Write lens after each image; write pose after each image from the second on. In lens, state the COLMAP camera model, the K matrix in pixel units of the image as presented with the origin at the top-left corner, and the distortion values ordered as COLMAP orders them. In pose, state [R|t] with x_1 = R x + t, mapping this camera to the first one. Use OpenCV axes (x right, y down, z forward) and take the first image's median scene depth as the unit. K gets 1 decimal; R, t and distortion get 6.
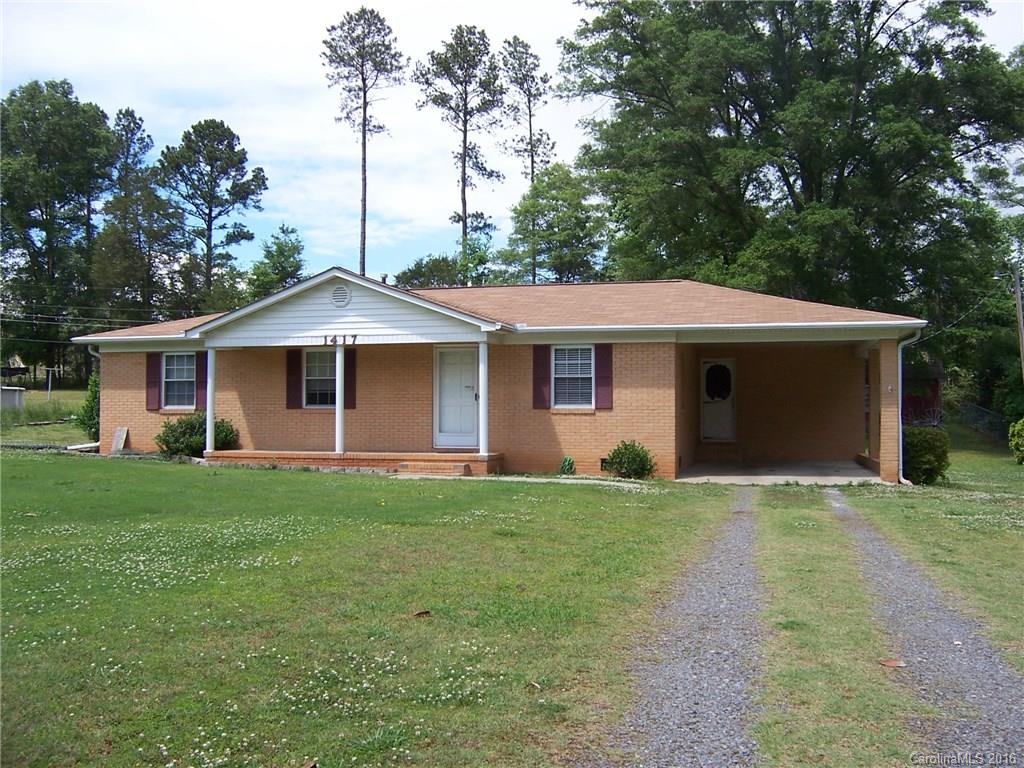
lens RADIAL K [[1007.2, 0, 532.2], [0, 1007.2, 385.1], [0, 0, 1]] dist [-0.155499, 0.246866]
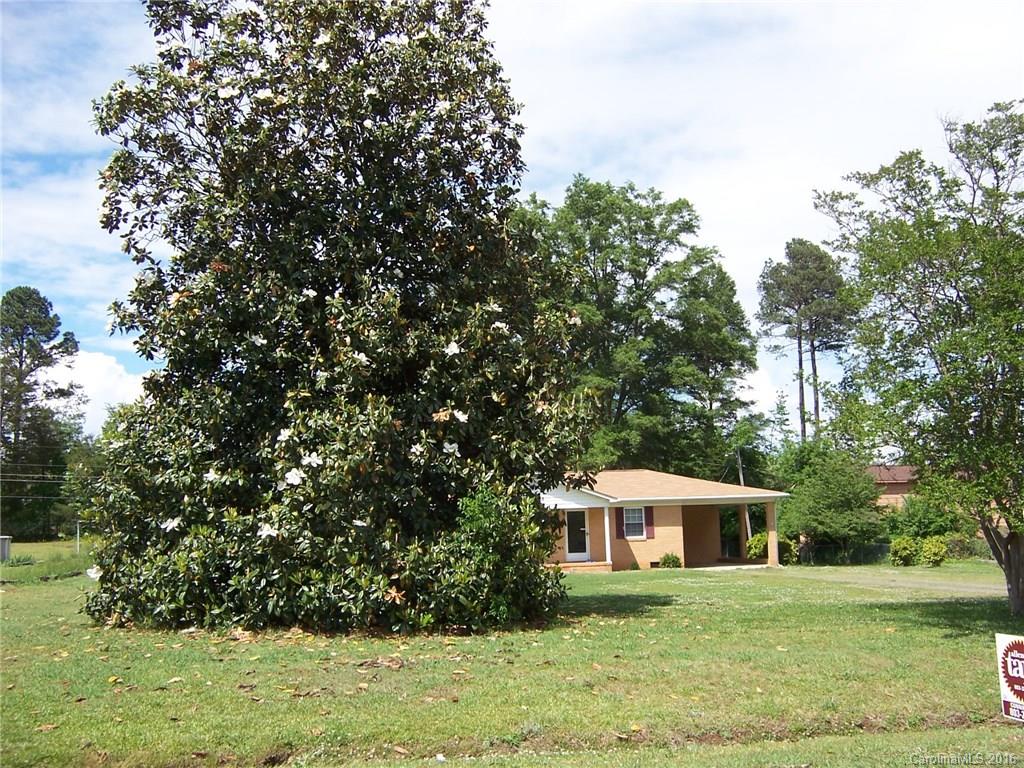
lens RADIAL K [[1007.2, 0, 532.2], [0, 1007.2, 385.1], [0, 0, 1]] dist [-0.155499, 0.246866]
pose [[0.912192, 0.032060, 0.408506, -0.892398], [0.022333, 0.991563, -0.127688, -0.026931], [-0.409153, 0.125599, 0.903780, -0.714388]]
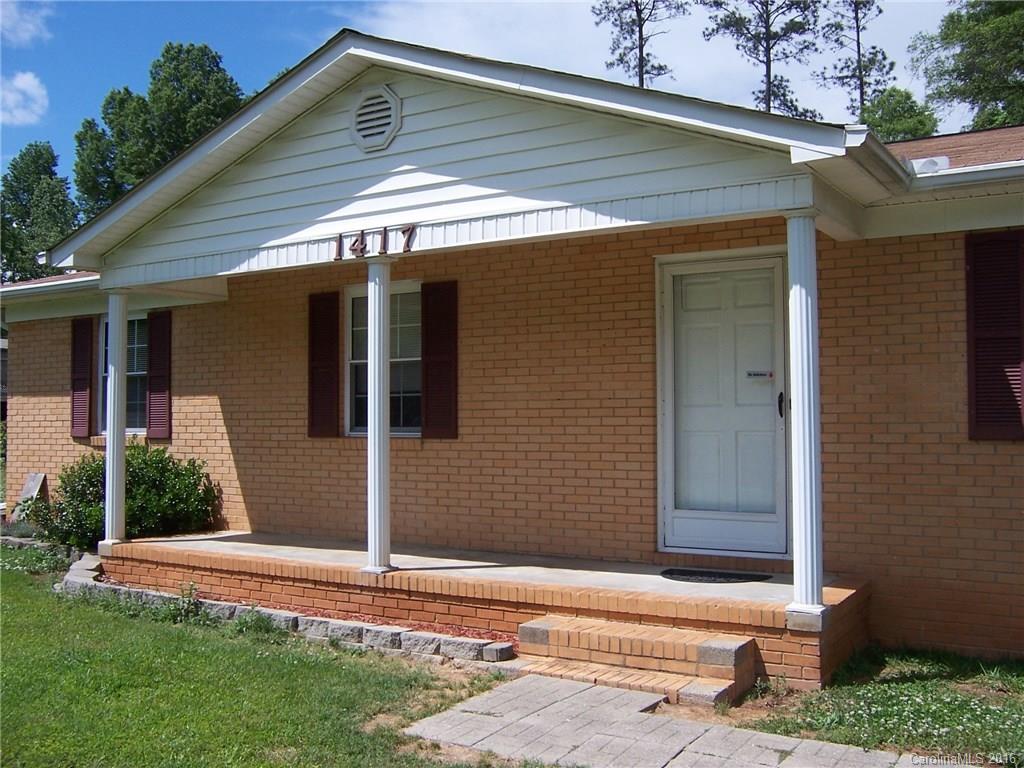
lens RADIAL K [[1025.2, 0, 511.7], [0, 1025.2, 359.9], [0, 0, 1]] dist [-0.169533, 0.226576]
pose [[0.945996, -0.022560, -0.323392, -0.029019], [0.011468, 0.999280, -0.036165, 0.007573], [0.323975, 0.030503, 0.945574, 0.604234]]
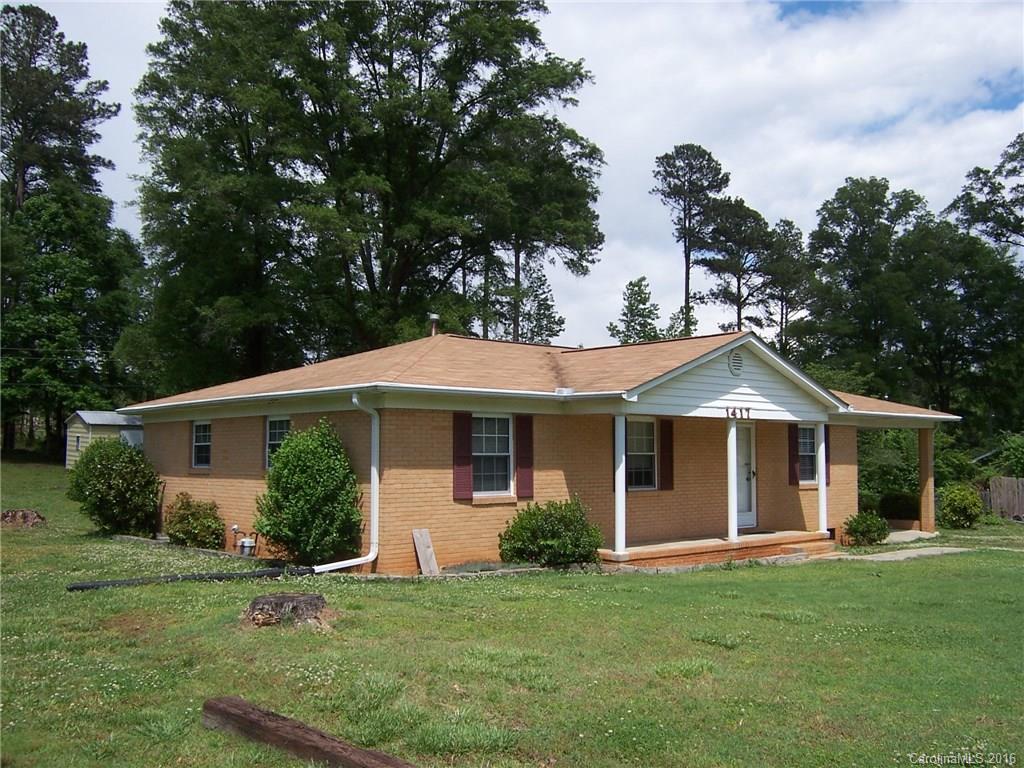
lens RADIAL K [[1007.2, 0, 532.2], [0, 1007.2, 385.1], [0, 0, 1]] dist [-0.155499, 0.246866]
pose [[0.564394, 0.063374, 0.823069, -0.912585], [-0.015743, 0.997694, -0.066024, -0.007391], [-0.825355, 0.024306, 0.564091, 0.576082]]
